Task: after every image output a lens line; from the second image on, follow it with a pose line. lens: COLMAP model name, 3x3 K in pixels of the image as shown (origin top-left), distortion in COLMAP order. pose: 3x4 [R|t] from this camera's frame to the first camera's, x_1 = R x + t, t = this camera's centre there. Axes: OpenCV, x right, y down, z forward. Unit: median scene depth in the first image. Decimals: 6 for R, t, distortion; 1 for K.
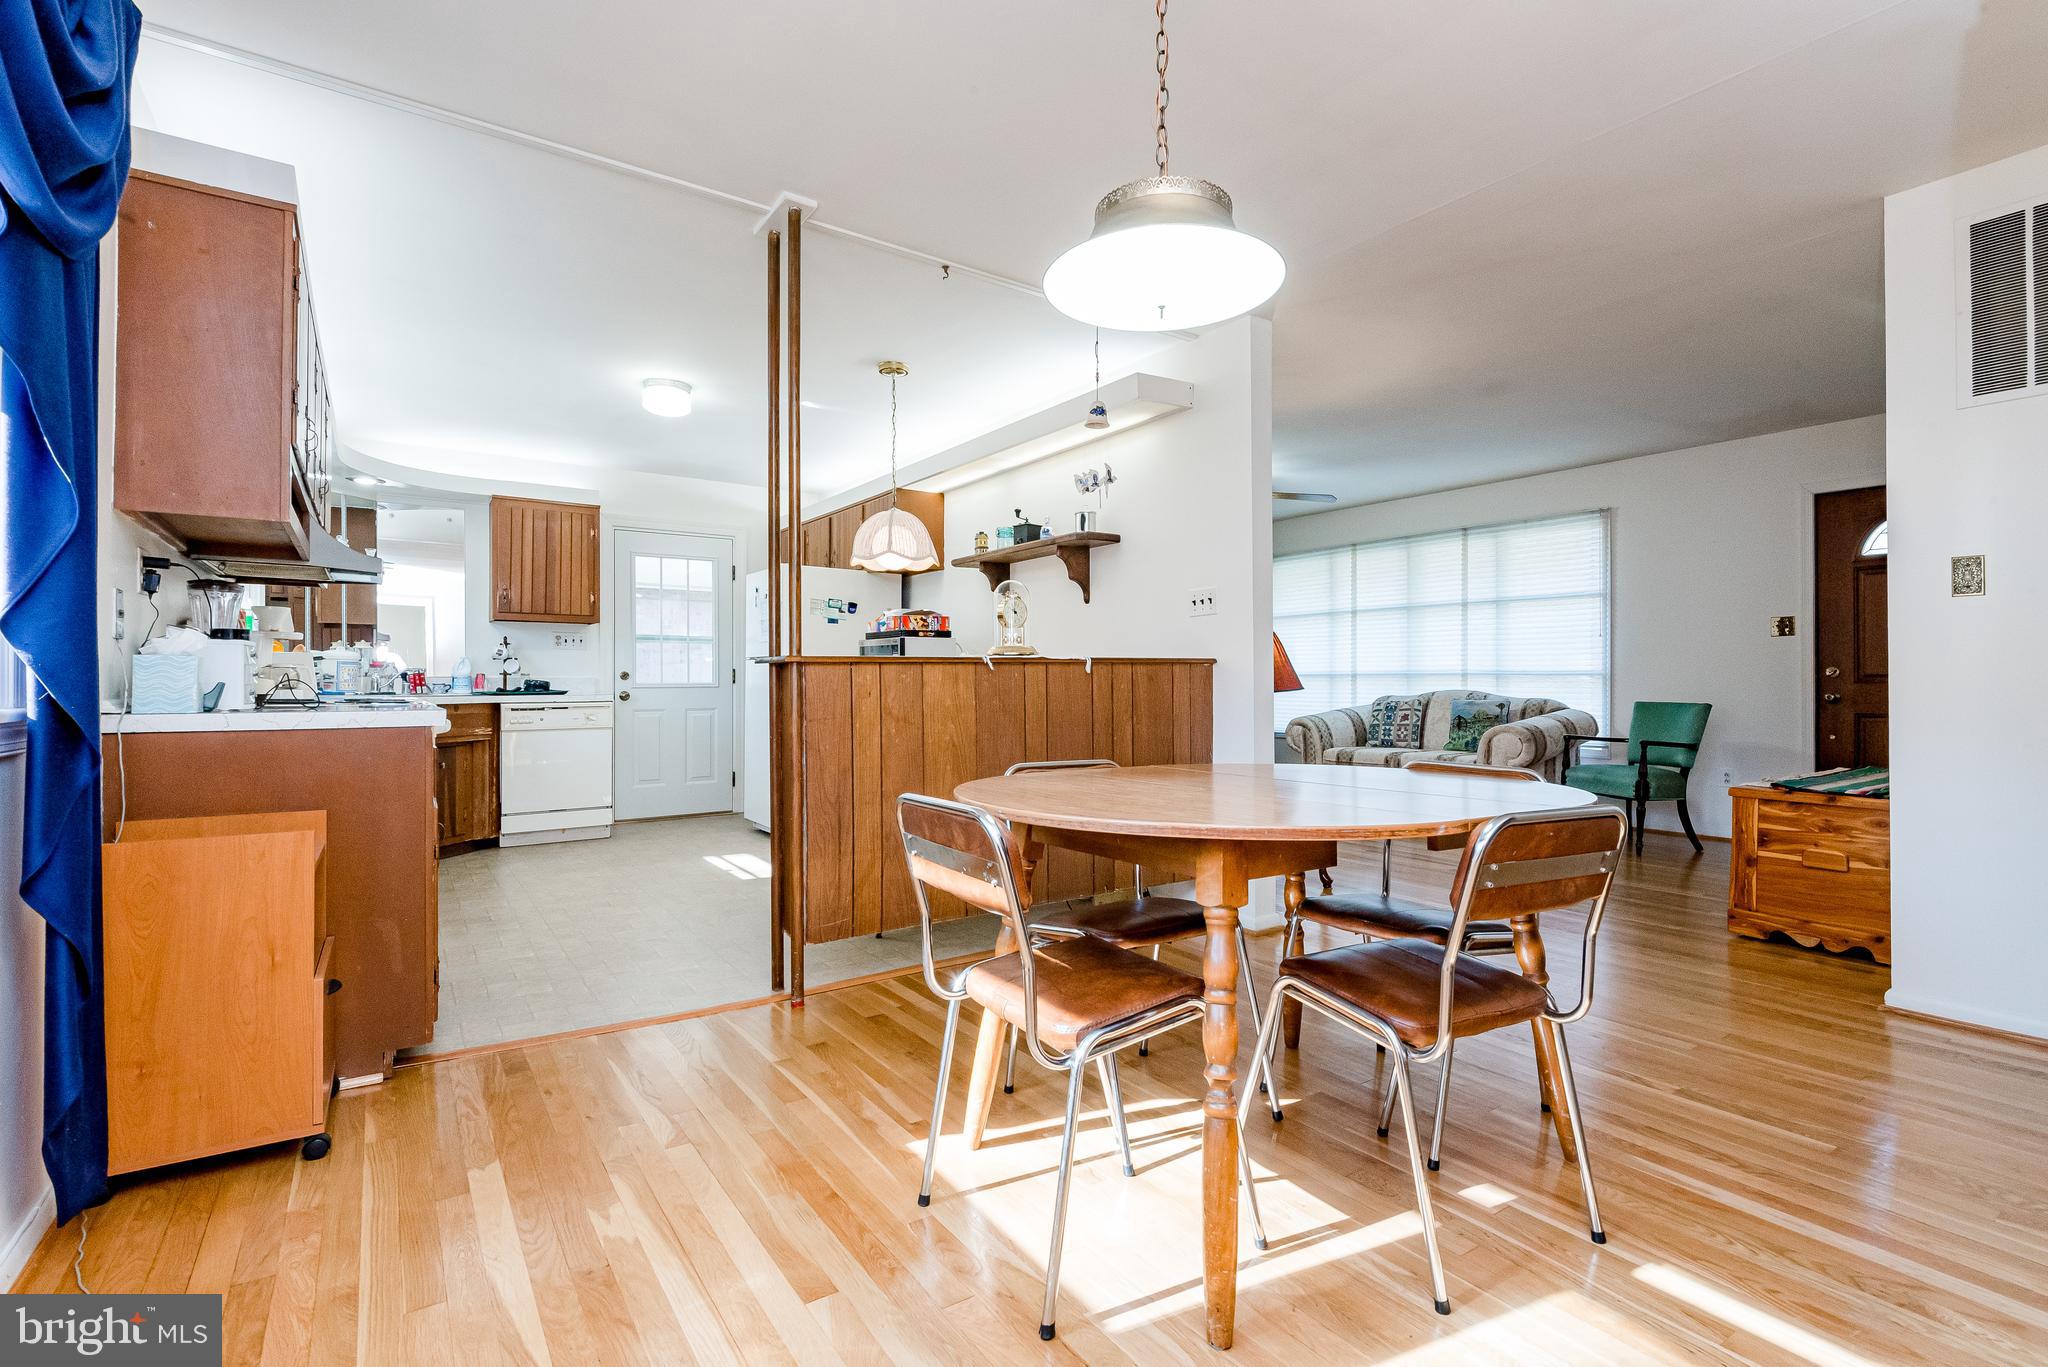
lens RADIAL K [[975.6, 0, 1024.2], [0, 975.6, 680.1], [0, 0, 1]] dist [0.013108, -0.007866]
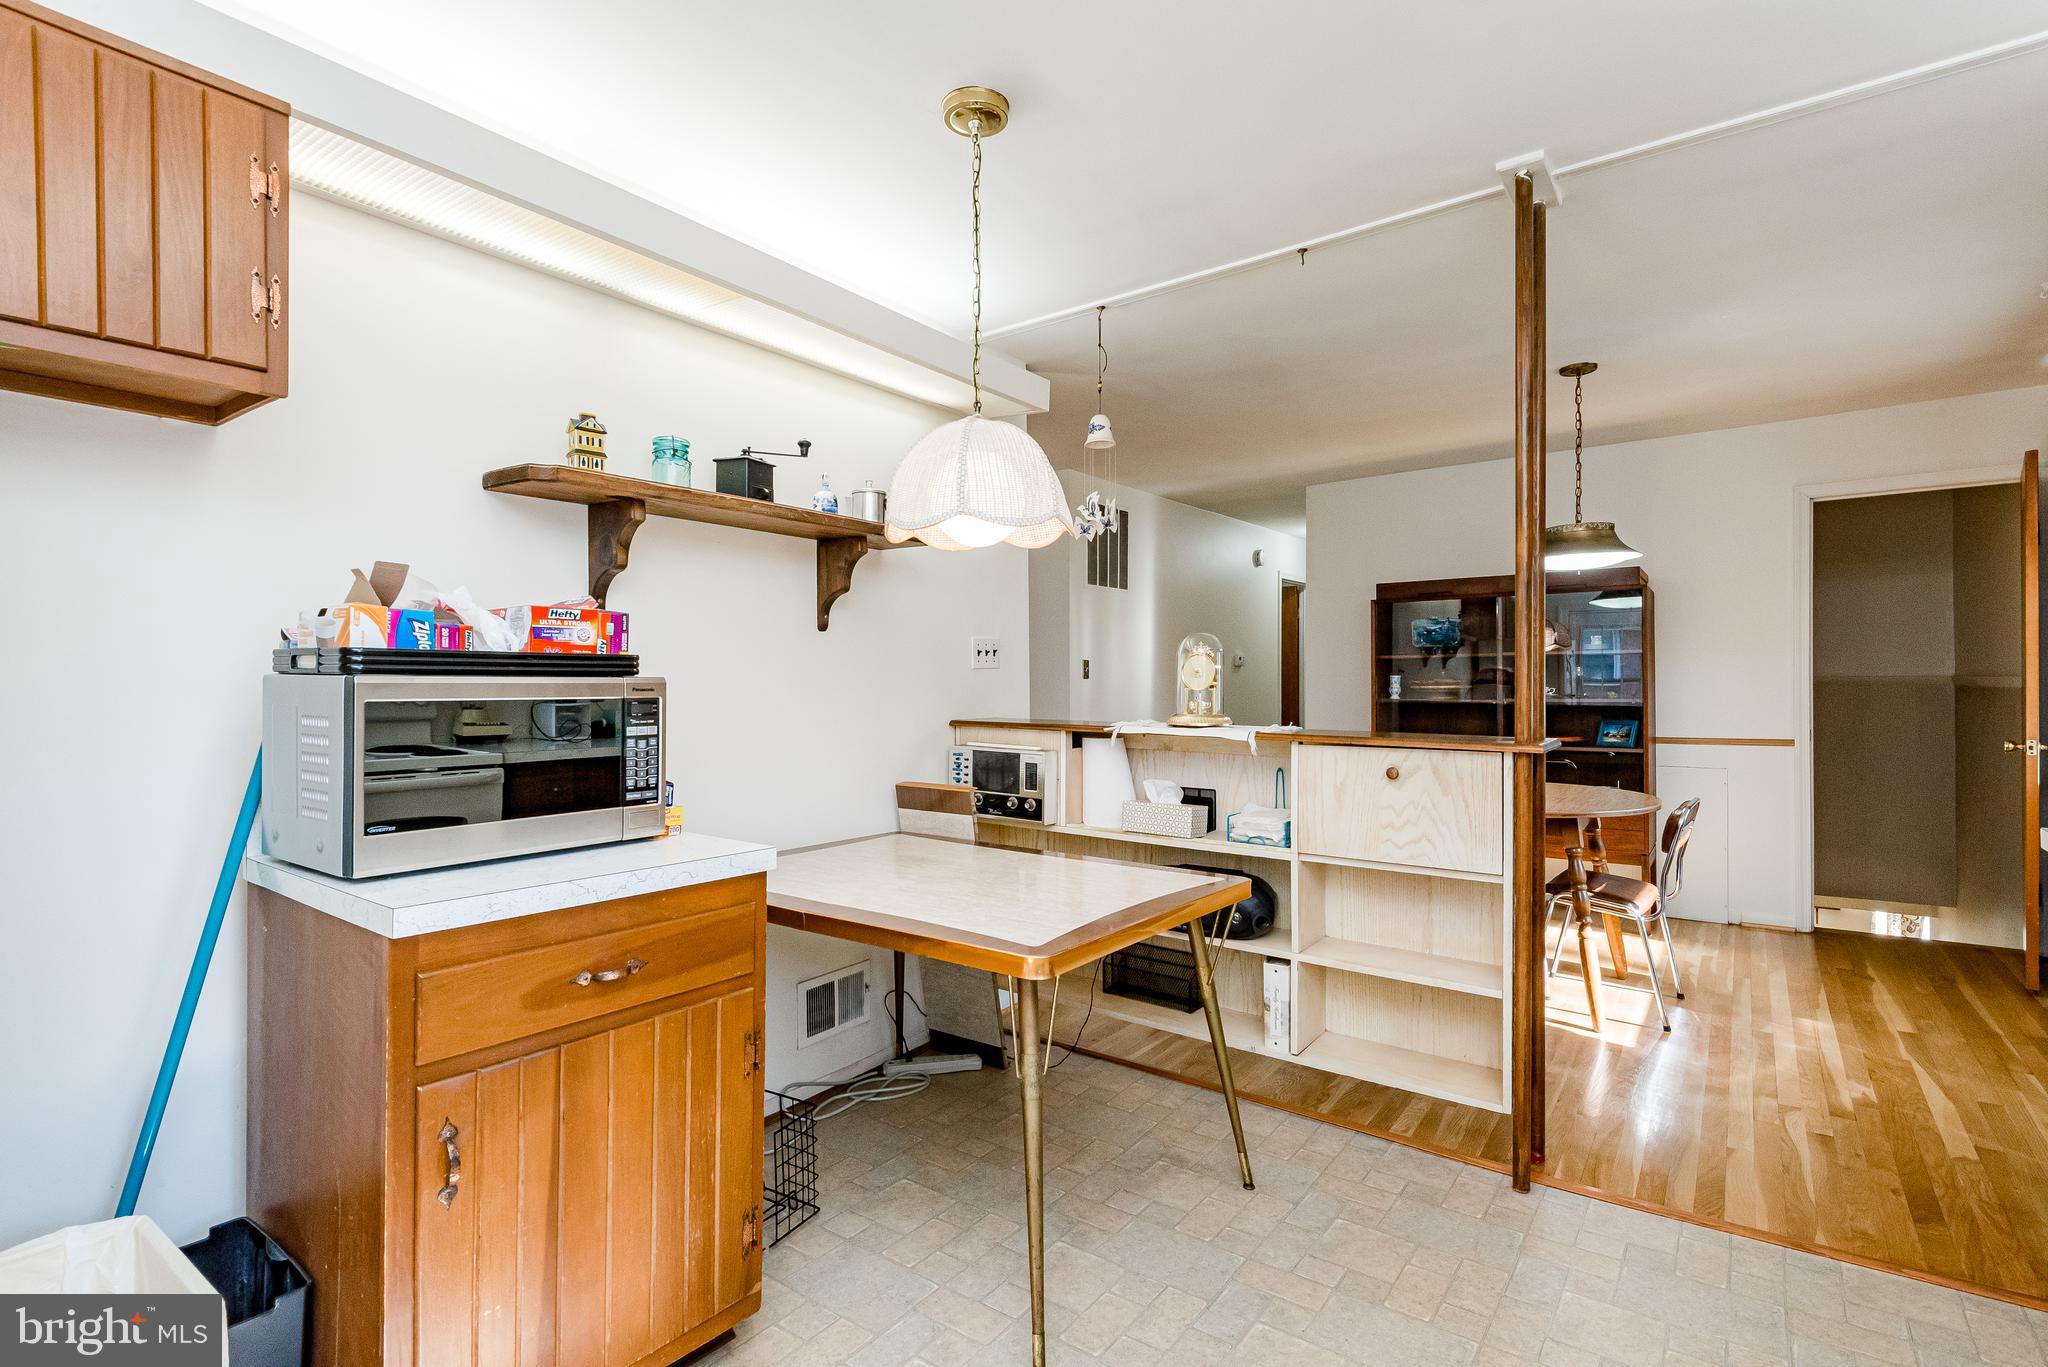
lens RADIAL K [[975.6, 0, 1043.0], [0, 975.6, 682.6], [0, 0, 1]] dist [0.013108, -0.007866]
pose [[-0.361890, -0.003991, 0.932212, -0.450428], [-0.006682, 0.999976, 0.001688, -0.039230], [-0.932197, -0.005618, -0.361908, 0.891418]]
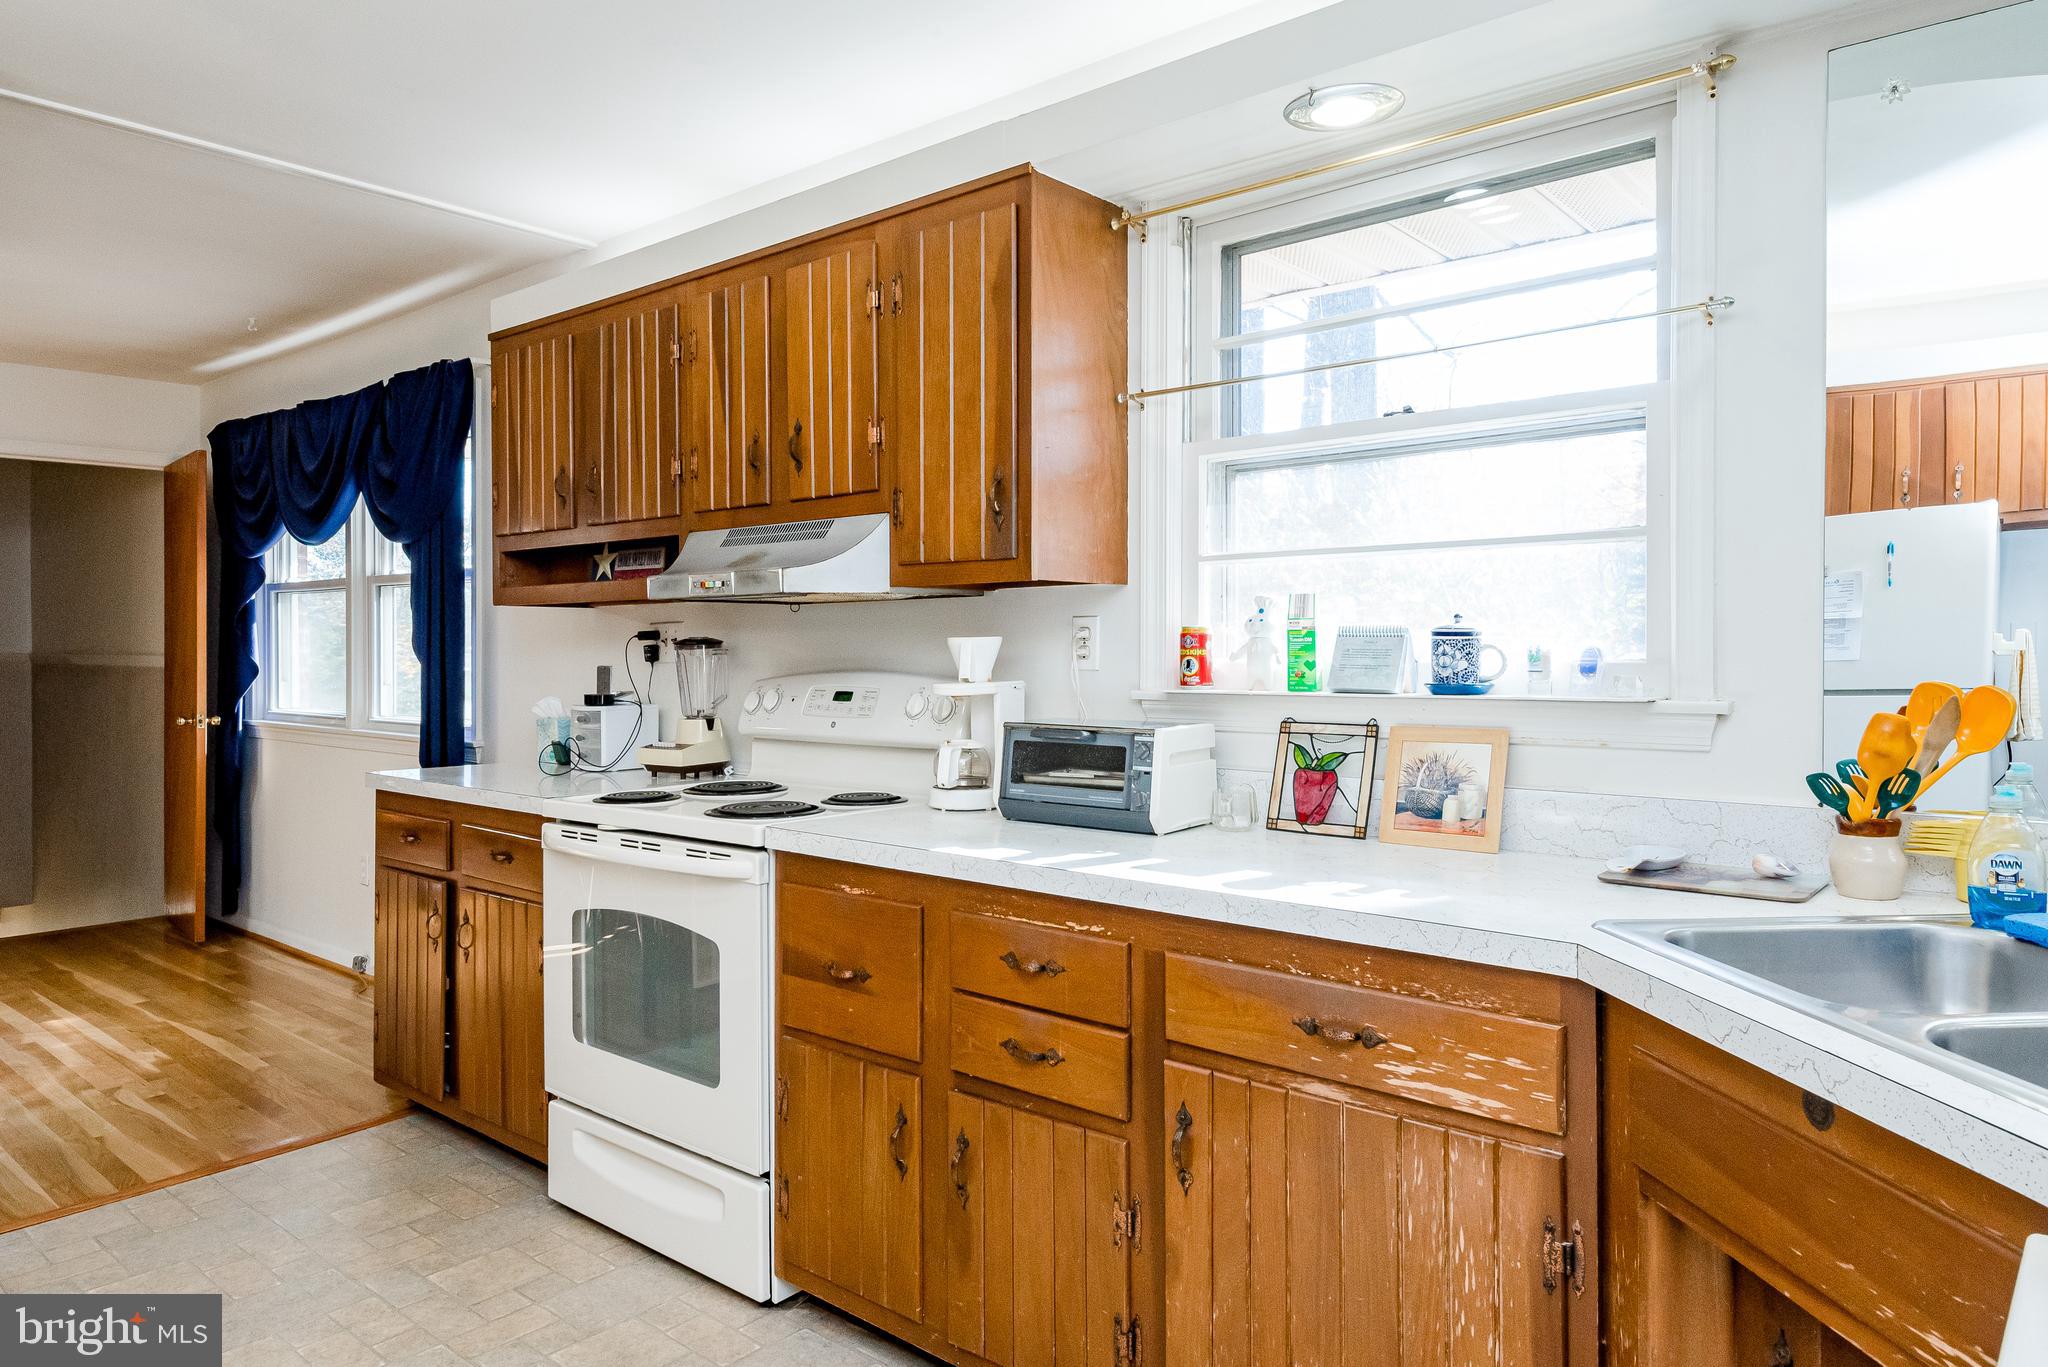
lens RADIAL K [[1289.8, 0, 981.5], [0, 1289.8, 650.7], [0, 0, 1]] dist [0.009515, 0.000960]
pose [[-0.966239, -0.000935, -0.257647, -0.375875], [0.000908, 0.999975, -0.007035, -0.040744], [0.257647, -0.007032, -0.966214, 1.107277]]
